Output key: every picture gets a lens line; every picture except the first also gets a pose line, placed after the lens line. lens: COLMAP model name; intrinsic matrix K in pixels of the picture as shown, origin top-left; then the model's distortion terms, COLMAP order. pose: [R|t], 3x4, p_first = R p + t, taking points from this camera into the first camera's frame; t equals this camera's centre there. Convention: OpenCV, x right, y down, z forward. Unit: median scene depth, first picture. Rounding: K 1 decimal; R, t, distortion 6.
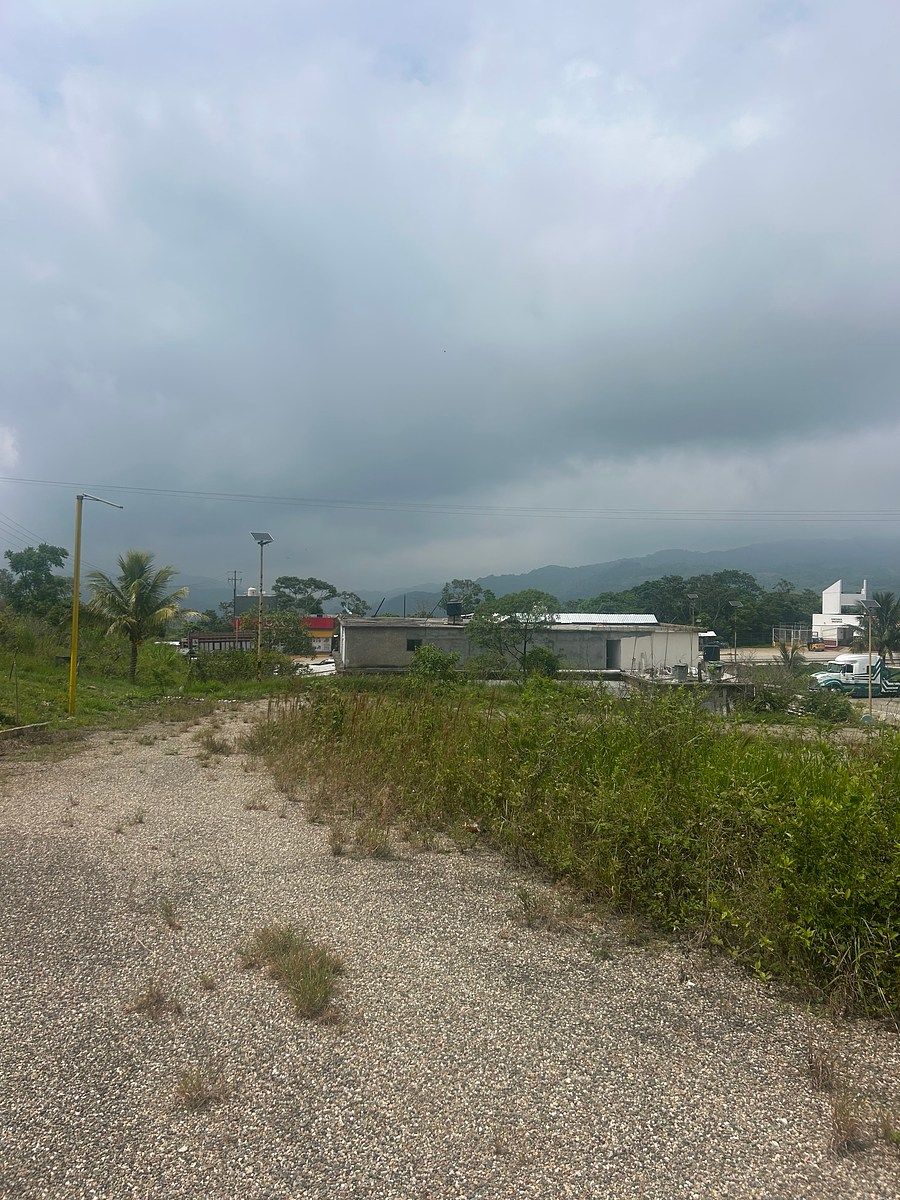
lens RADIAL K [[915.0, 0, 444.4], [0, 915.0, 586.6], [0, 0, 1]] dist [0.106347, -0.216327]
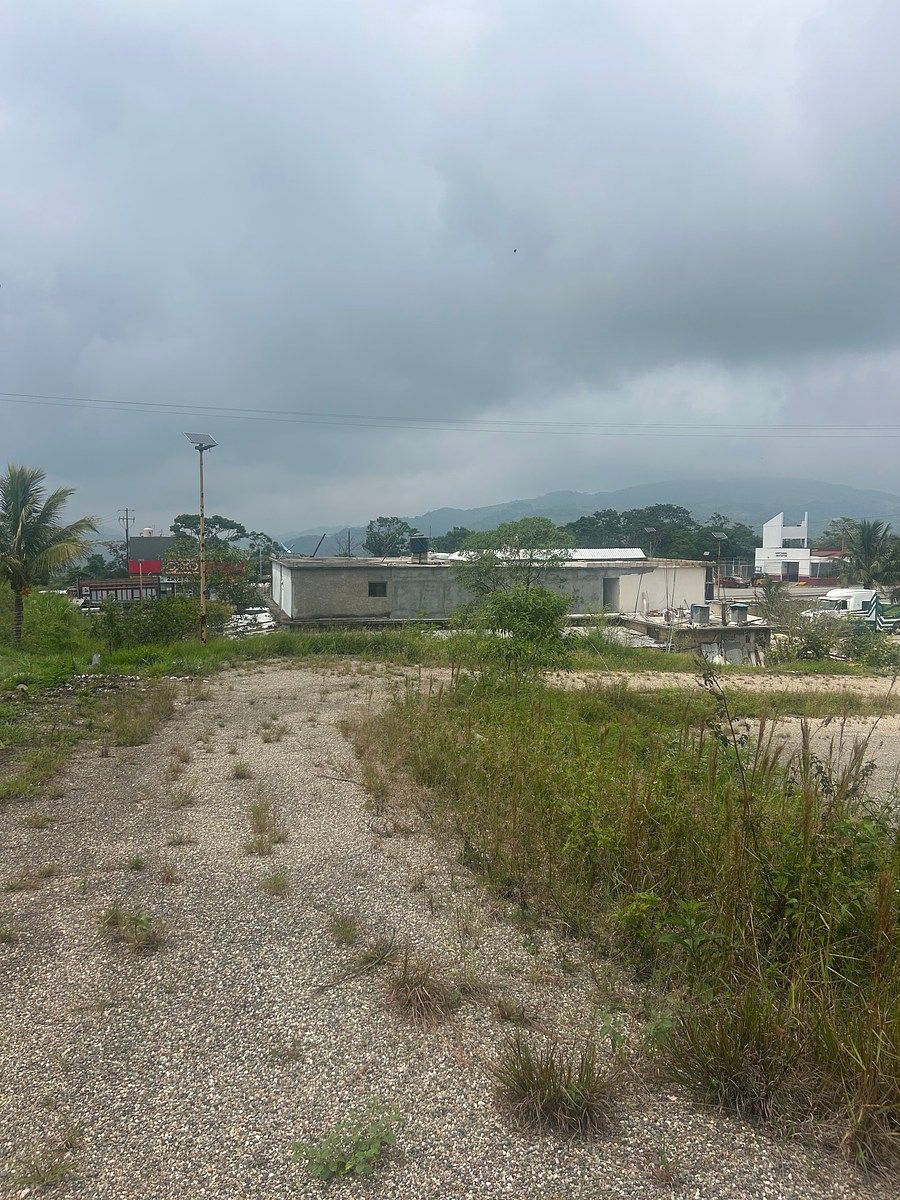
lens RADIAL K [[906.4, 0, 445.7], [0, 906.4, 600.8], [0, 0, 1]] dist [0.073854, -0.078472]
pose [[0.992278, -0.020915, 0.122259, -0.057105], [0.011362, 0.996864, 0.078318, 0.009531], [-0.123513, -0.076324, 0.989403, 0.155638]]
